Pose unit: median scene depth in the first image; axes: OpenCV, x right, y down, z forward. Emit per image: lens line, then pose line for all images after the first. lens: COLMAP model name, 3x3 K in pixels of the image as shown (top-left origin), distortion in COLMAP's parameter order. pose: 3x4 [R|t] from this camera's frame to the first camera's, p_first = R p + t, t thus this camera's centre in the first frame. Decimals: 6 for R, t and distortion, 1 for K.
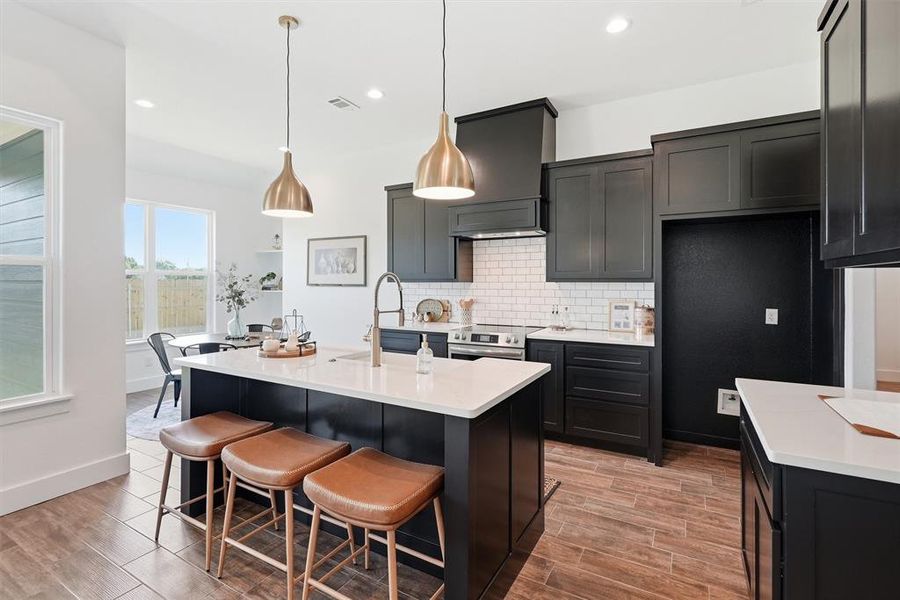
lens RADIAL K [[416.2, 0, 448.0], [0, 416.2, 279.5], [0, 0, 1]] dist [-0.001768, -0.000715]
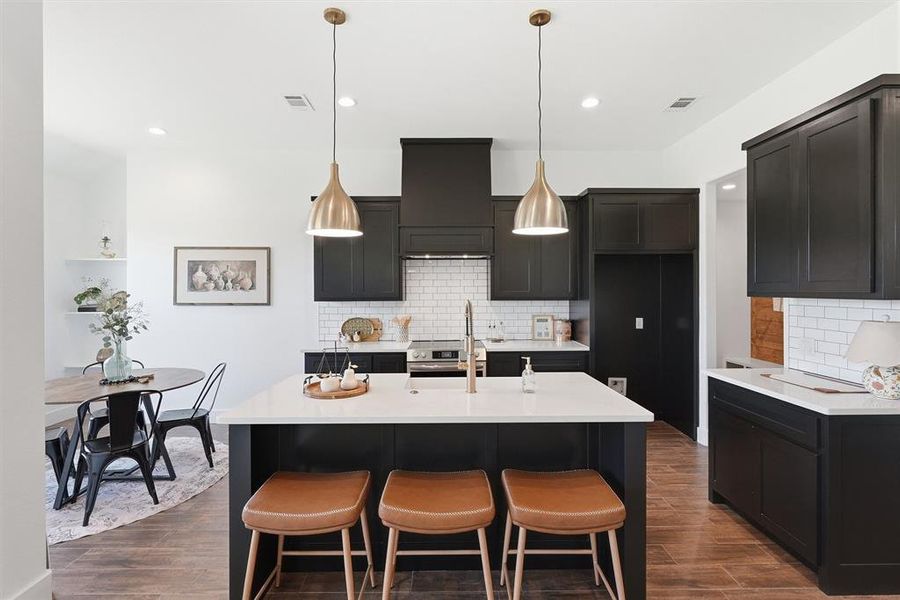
lens RADIAL K [[416.2, 0, 445.1], [0, 416.2, 286.0], [0, 0, 1]] dist [-0.001768, -0.000715]
pose [[0.864796, 0.000875, 0.502123, -0.425898], [0.000398, 0.999997, -0.002428, -0.029566], [-0.502124, 0.002299, 0.864793, 0.080430]]
